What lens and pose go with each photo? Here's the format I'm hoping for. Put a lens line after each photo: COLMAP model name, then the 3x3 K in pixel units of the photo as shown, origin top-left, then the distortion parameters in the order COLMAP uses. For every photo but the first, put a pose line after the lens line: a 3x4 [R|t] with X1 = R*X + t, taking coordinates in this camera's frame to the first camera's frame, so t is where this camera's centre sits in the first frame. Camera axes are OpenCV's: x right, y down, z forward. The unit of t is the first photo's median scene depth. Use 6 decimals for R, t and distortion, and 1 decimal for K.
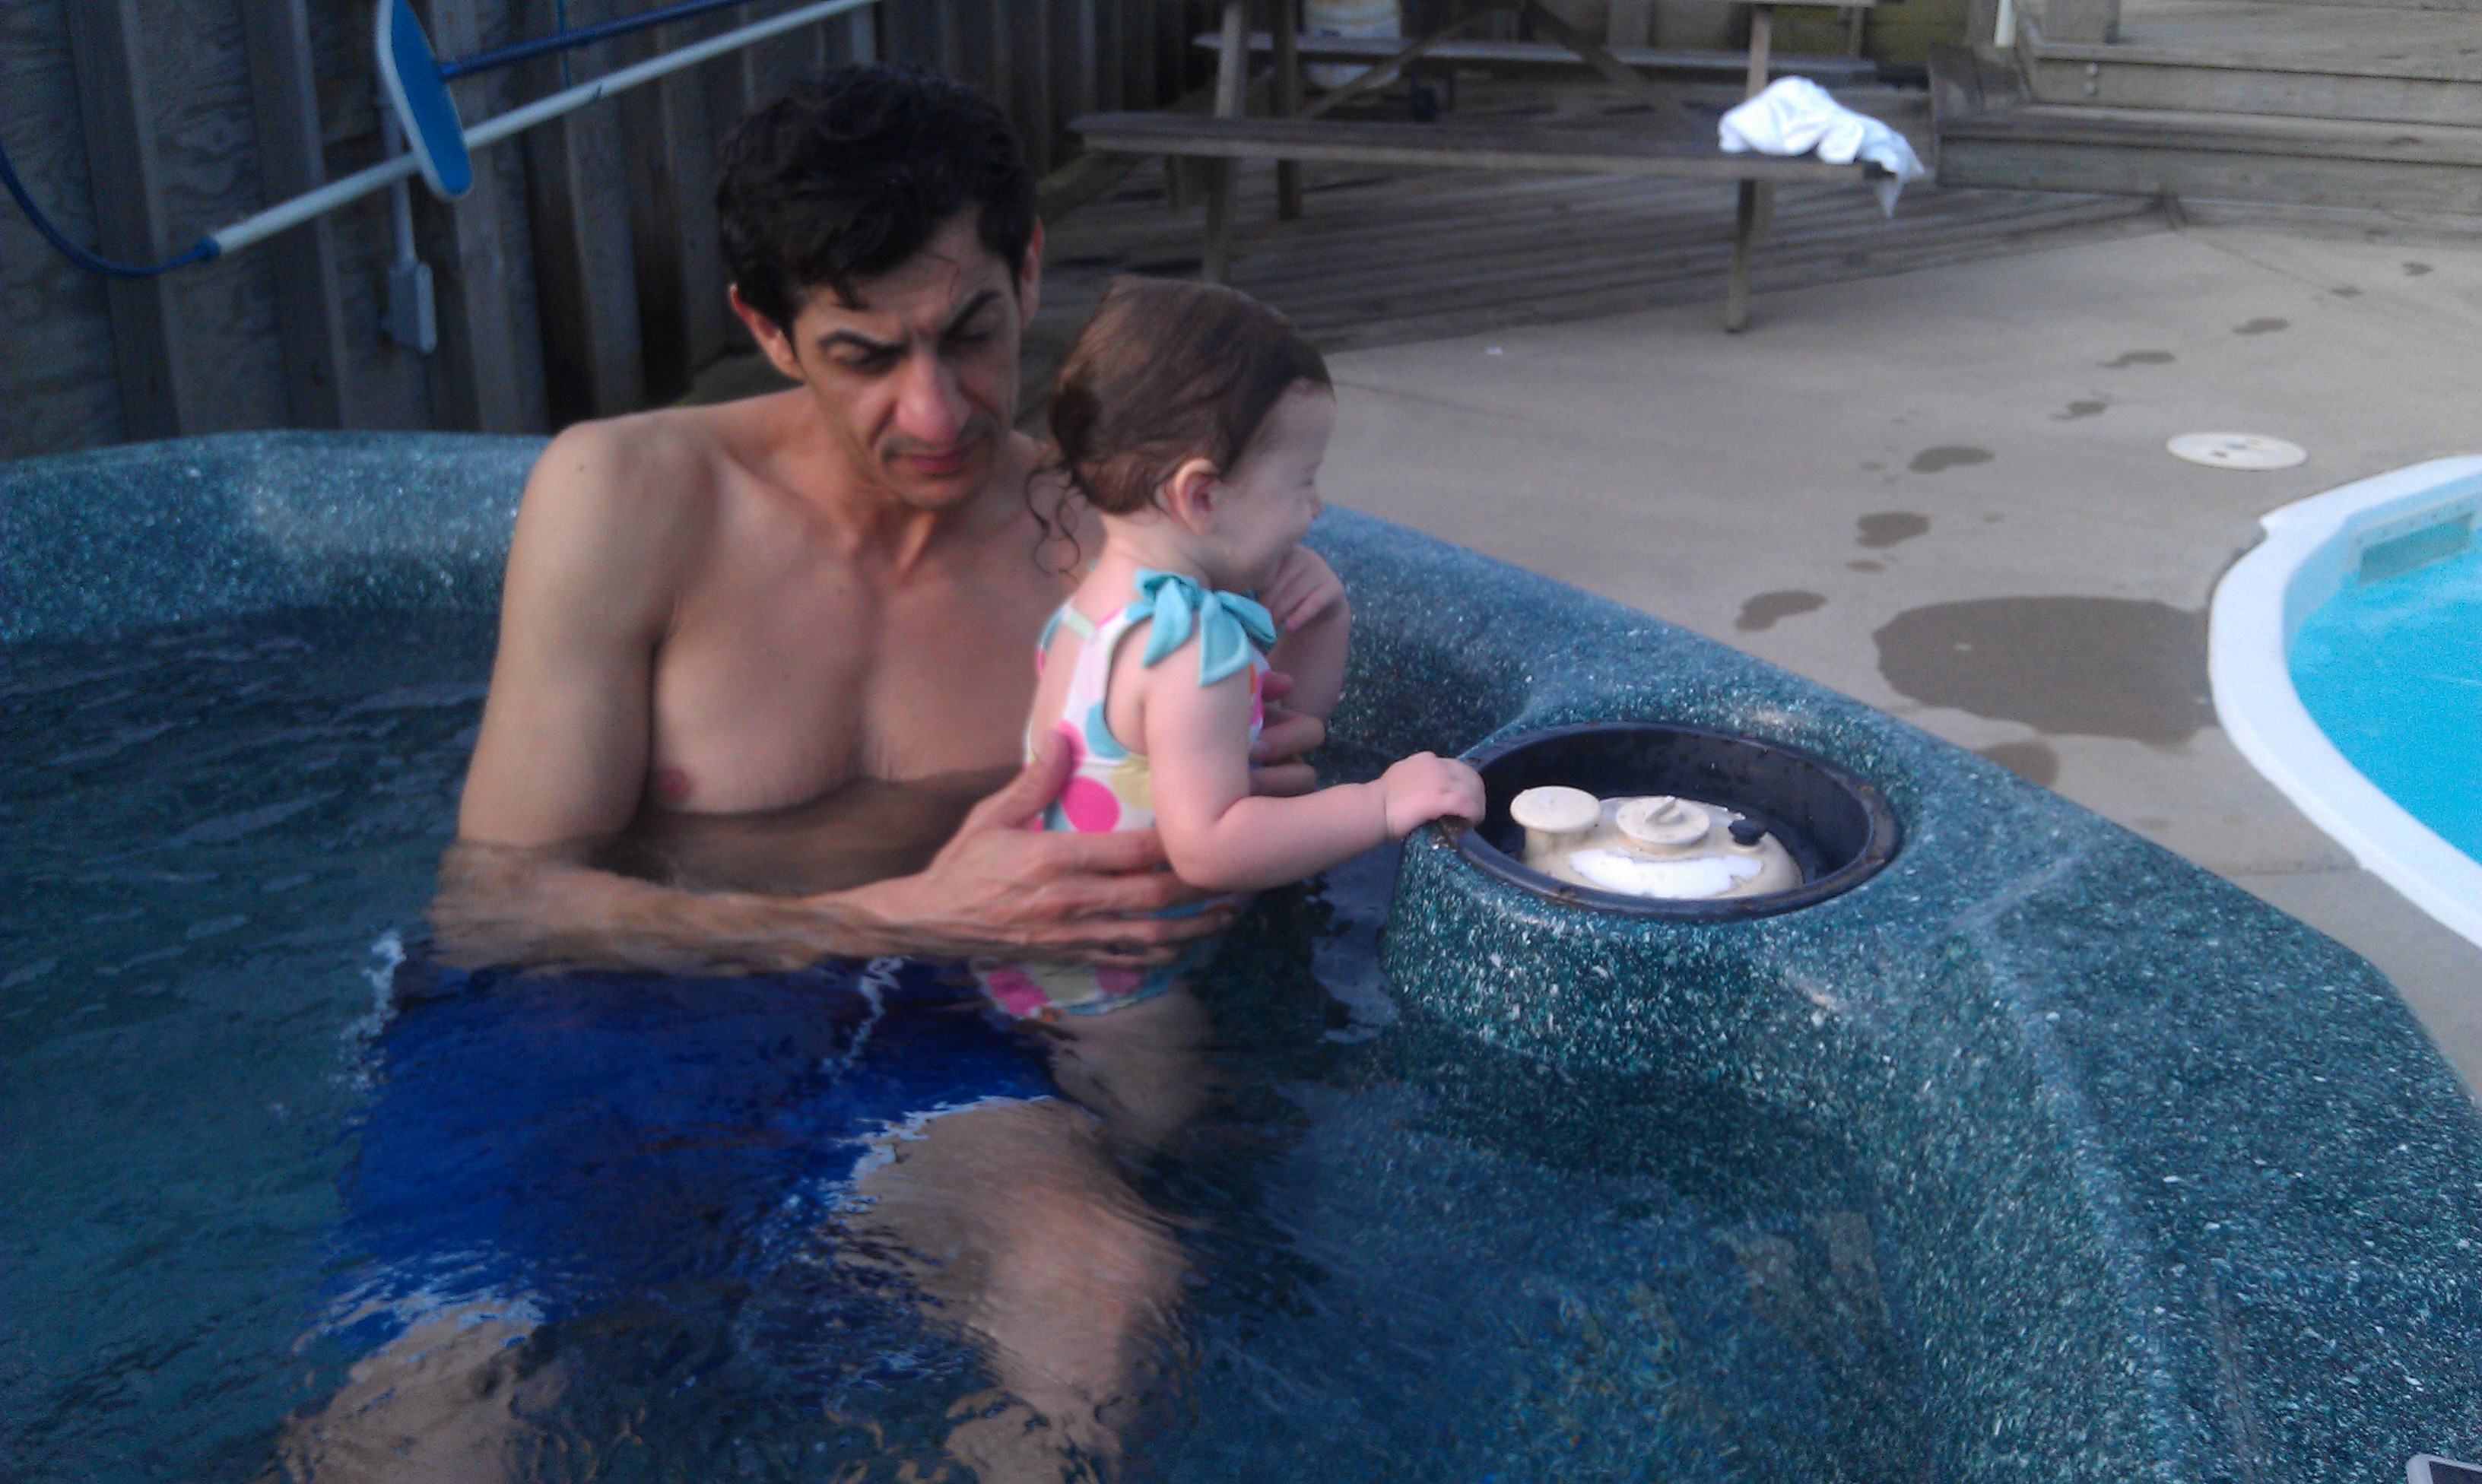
lens RADIAL K [[2502.5, 0, 1241.0], [0, 2502.5, 742.0], [0, 0, 1]] dist [0.141418, -0.526784]
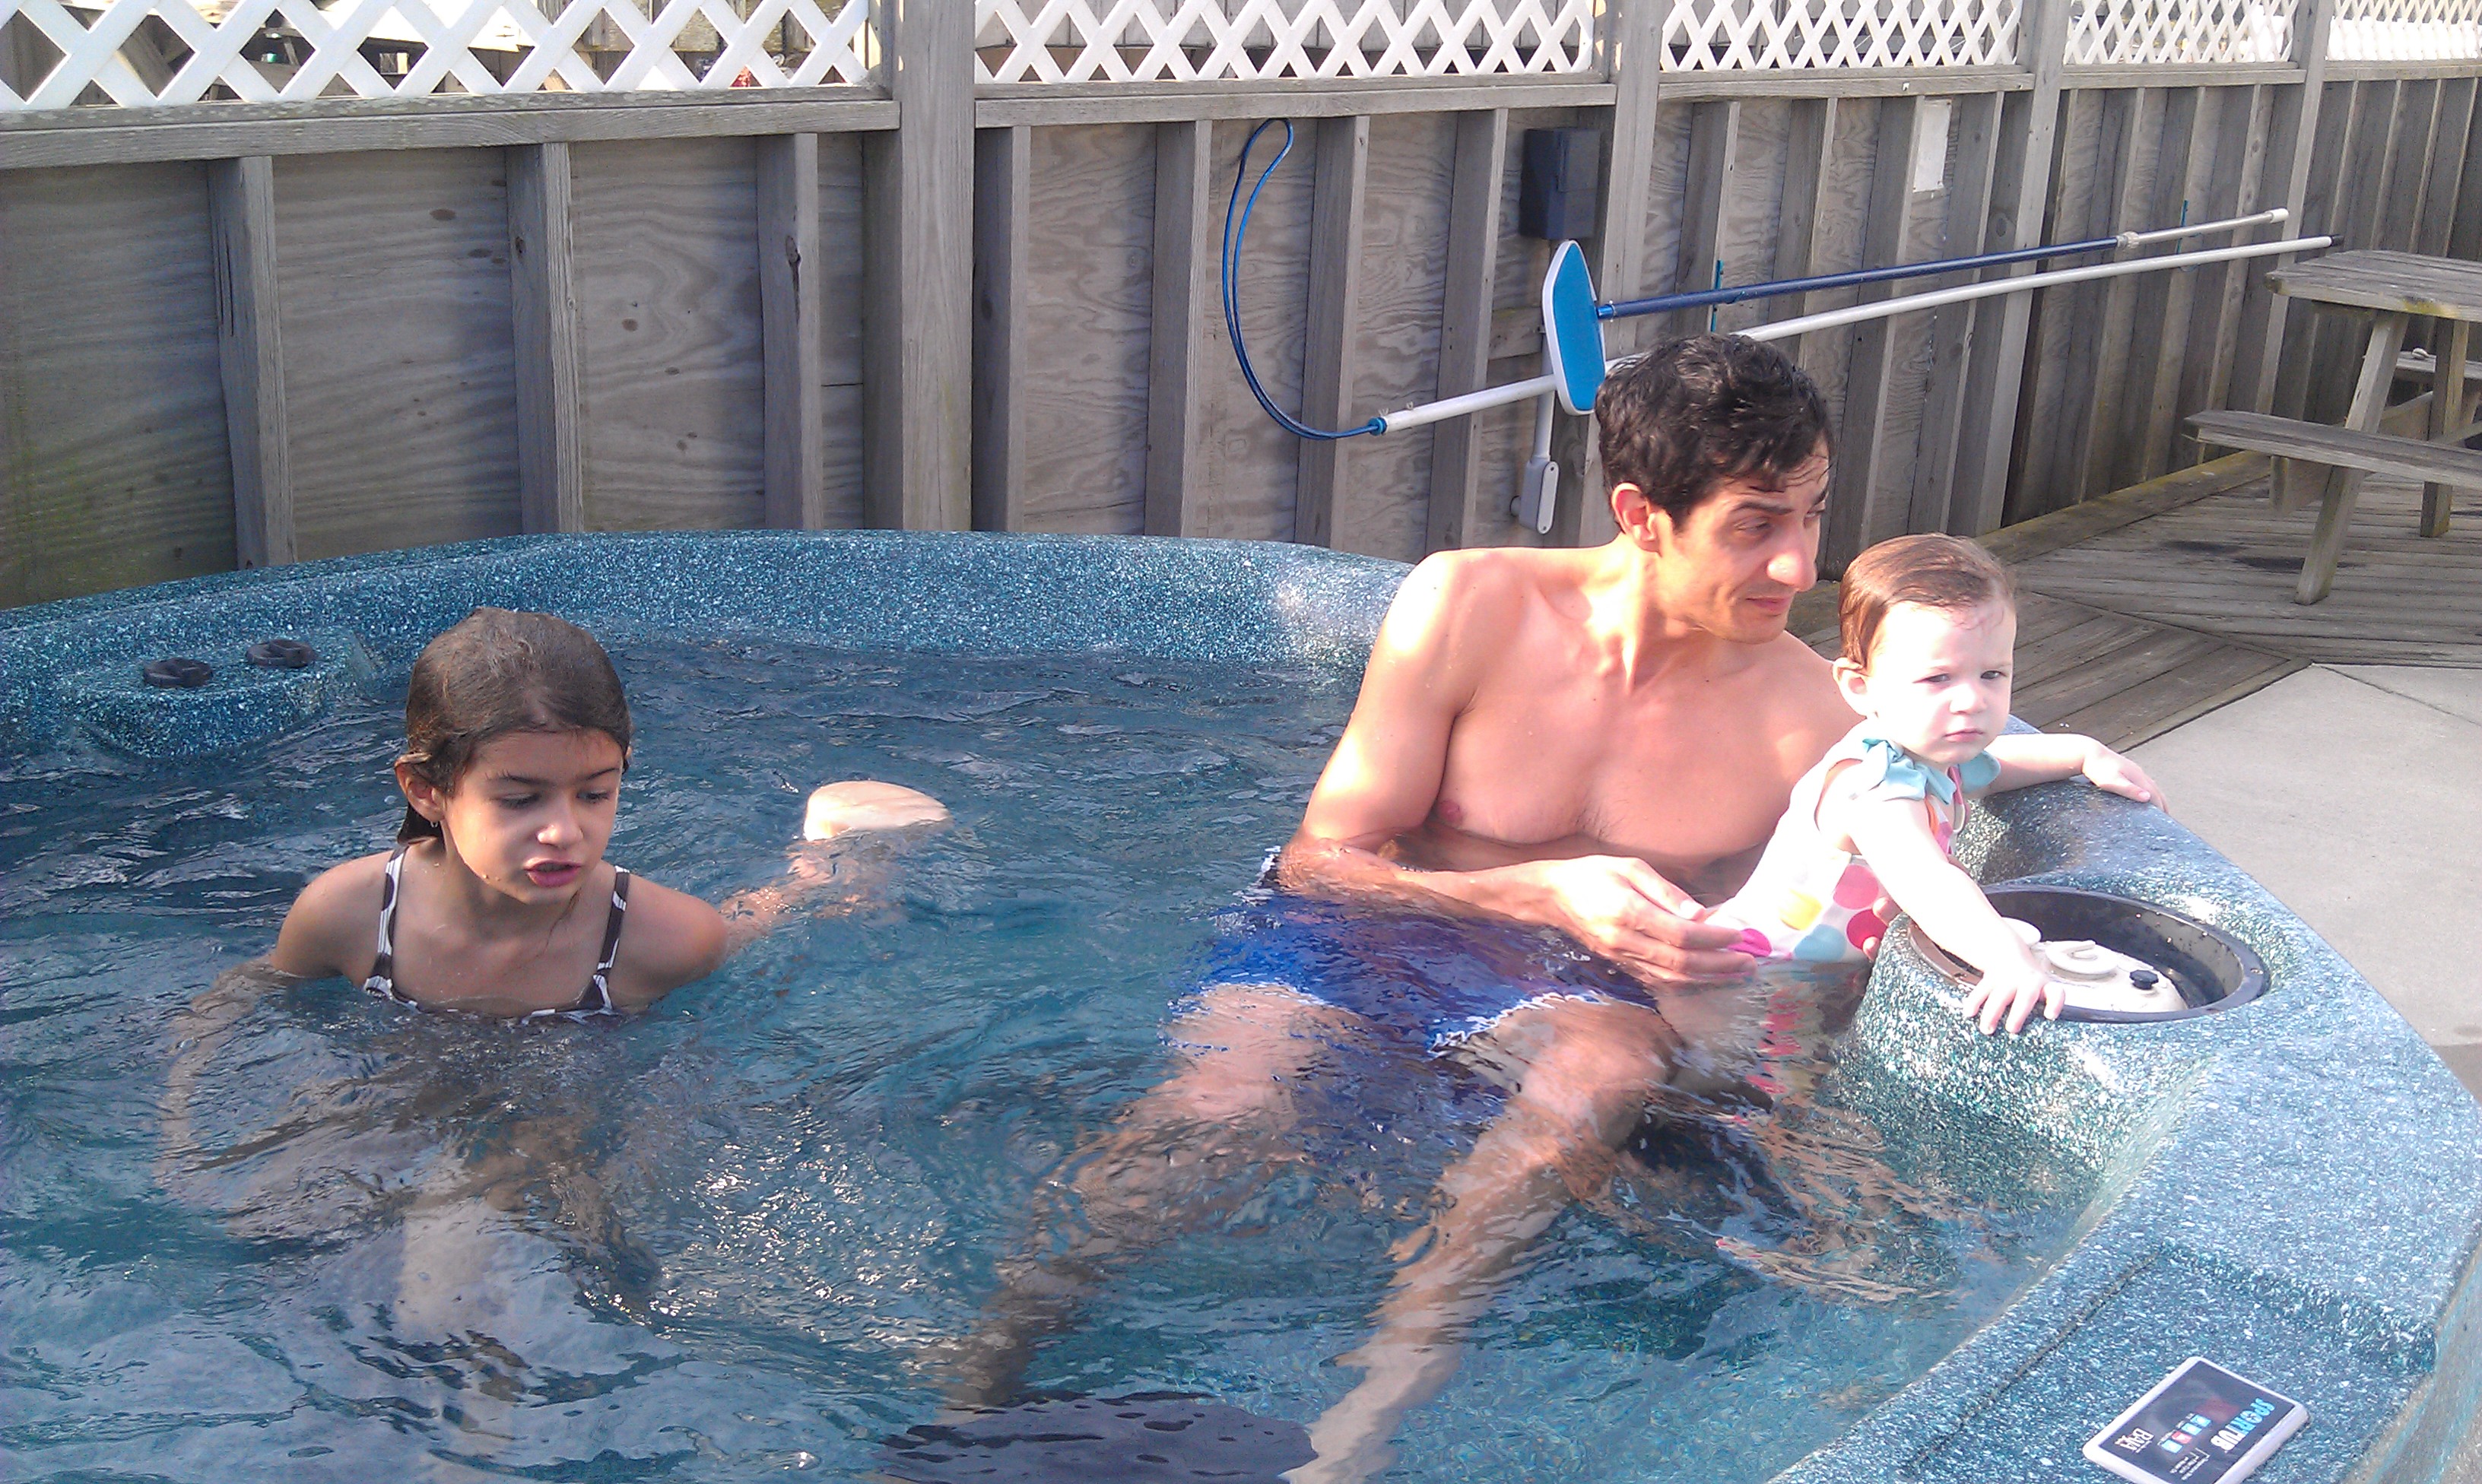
lens RADIAL K [[2475.0, 0, 1241.0], [0, 2475.0, 742.0], [0, 0, 1]] dist [0.142283, -0.478641]
pose [[0.871719, 0.182721, -0.454664, 0.260488], [-0.223490, 0.974001, -0.037061, 0.049565], [0.436071, 0.133919, 0.889892, -0.277581]]
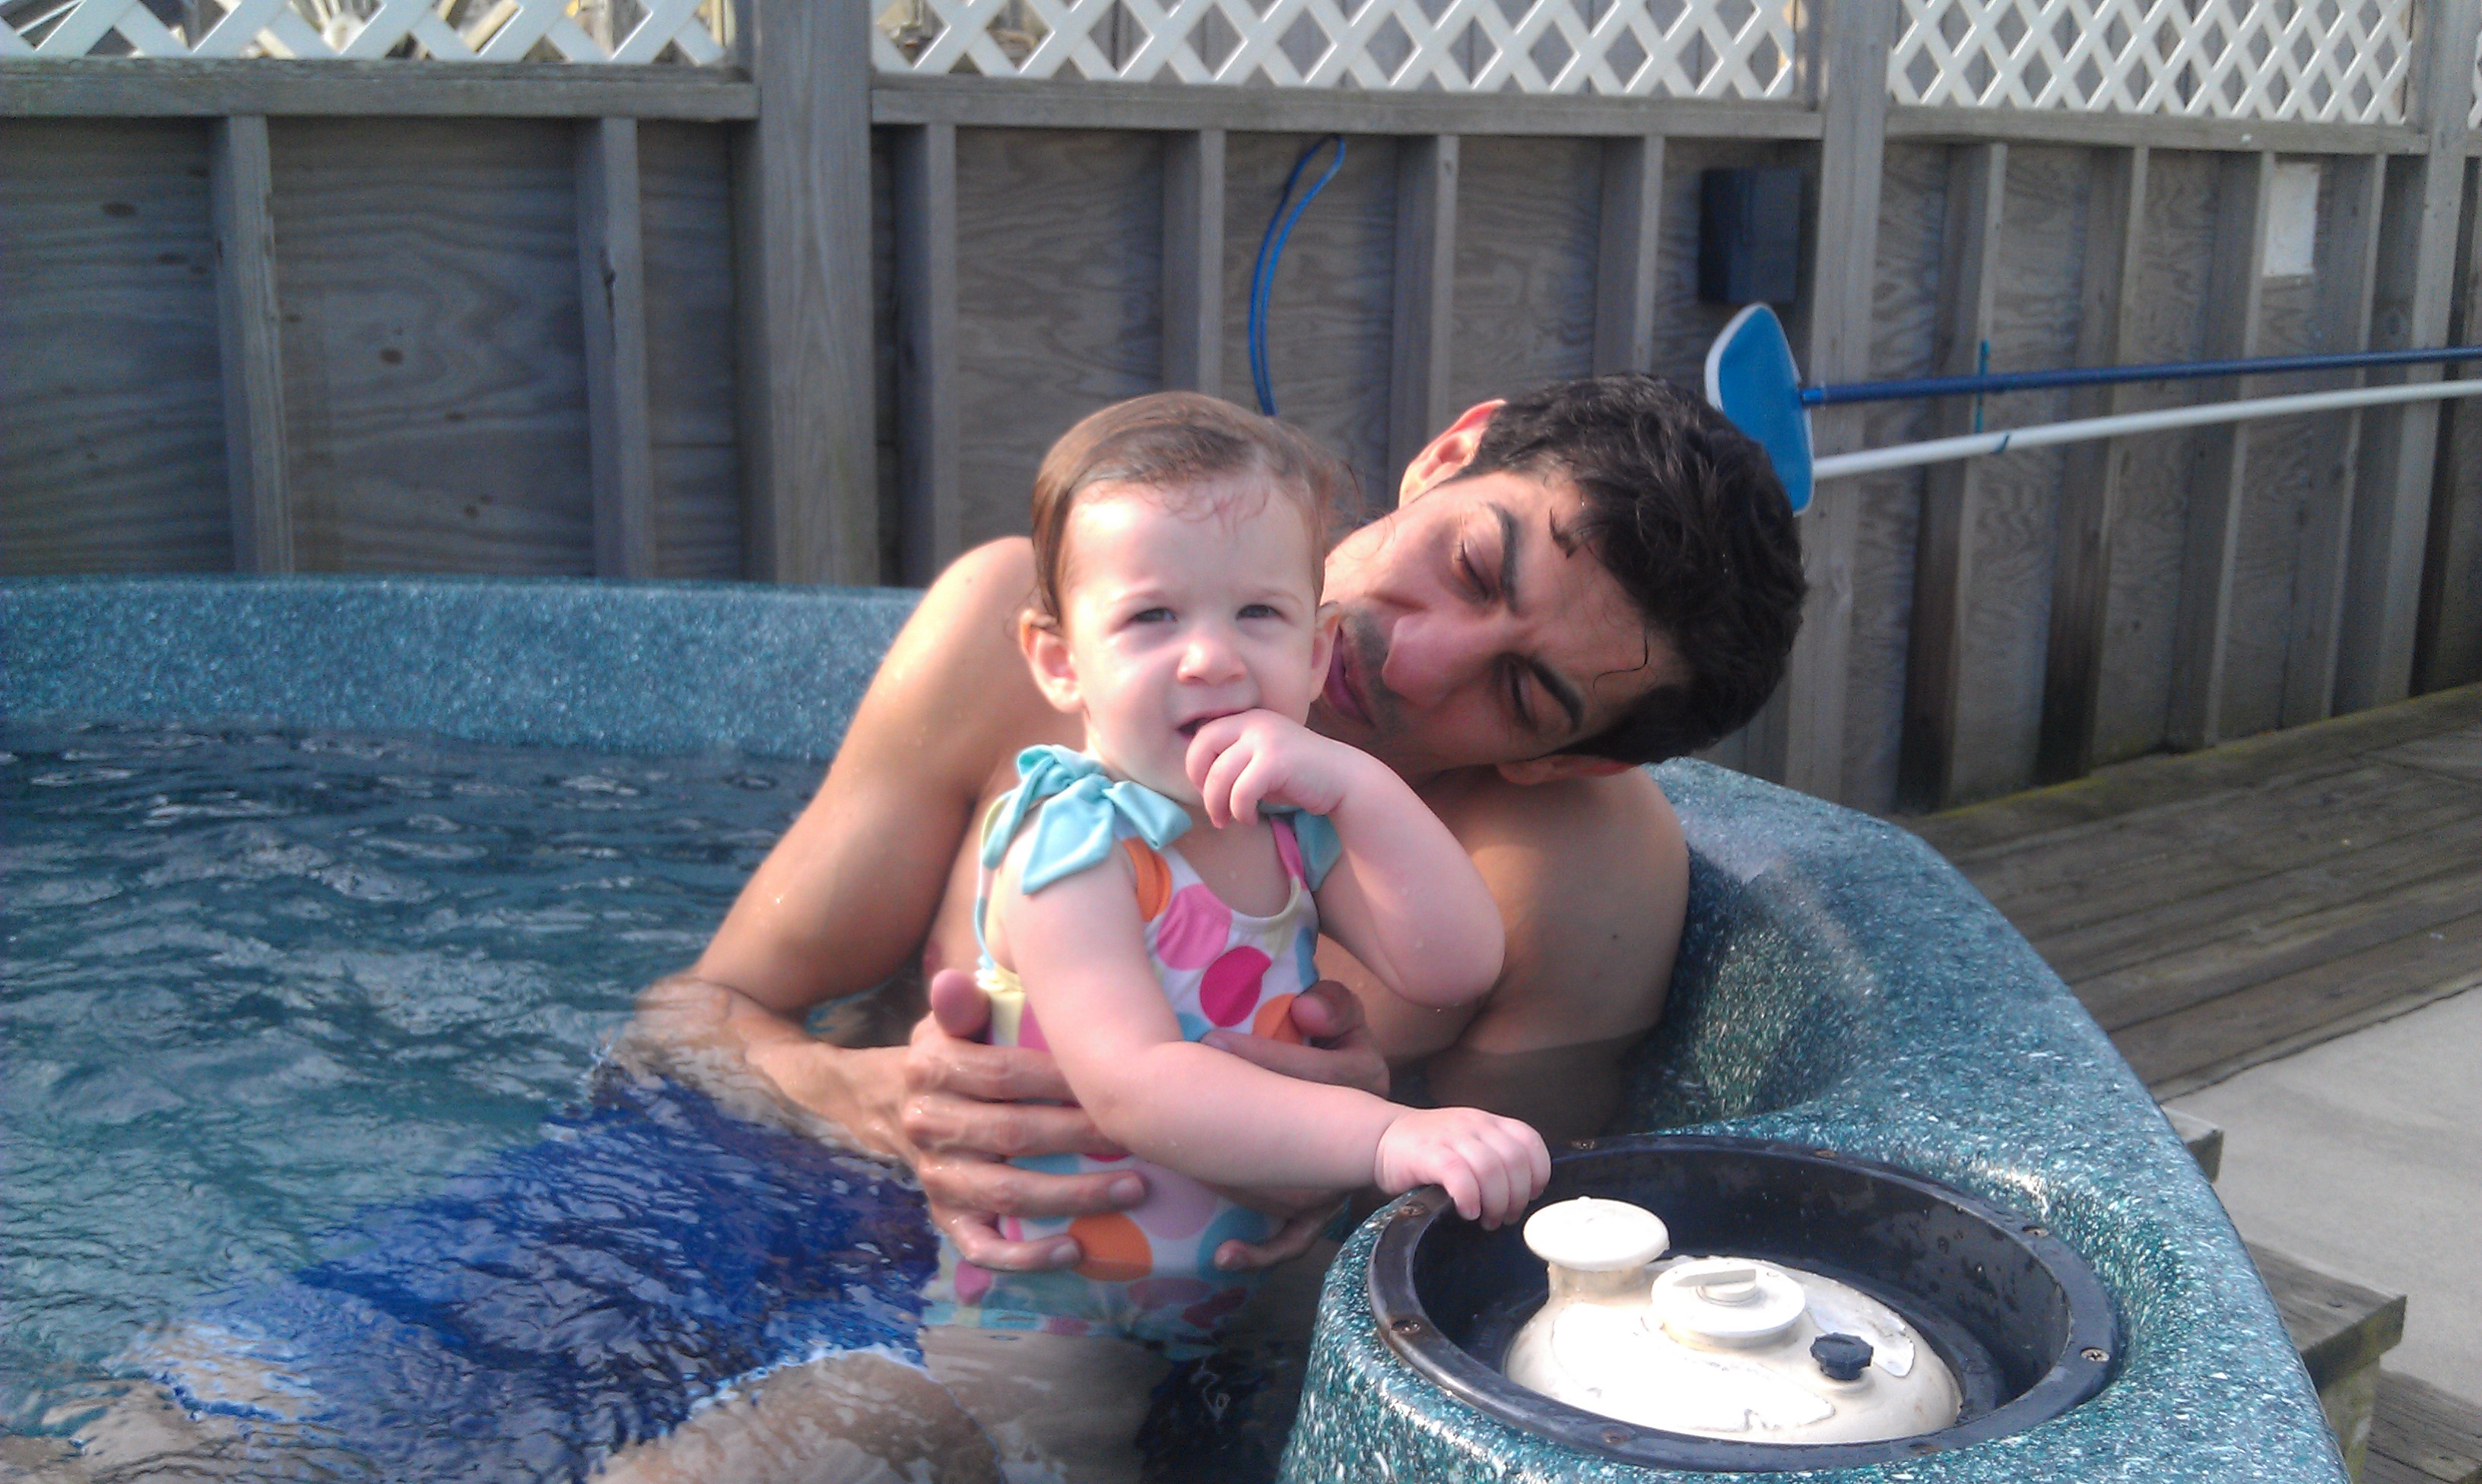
lens RADIAL K [[2502.5, 0, 1241.0], [0, 2502.5, 742.0], [0, 0, 1]] dist [0.141418, -0.526784]
pose [[0.763014, 0.156114, -0.627247, 0.320141], [-0.257757, 0.963389, -0.073773, -0.016972], [0.592766, 0.217967, 0.775318, 0.304396]]
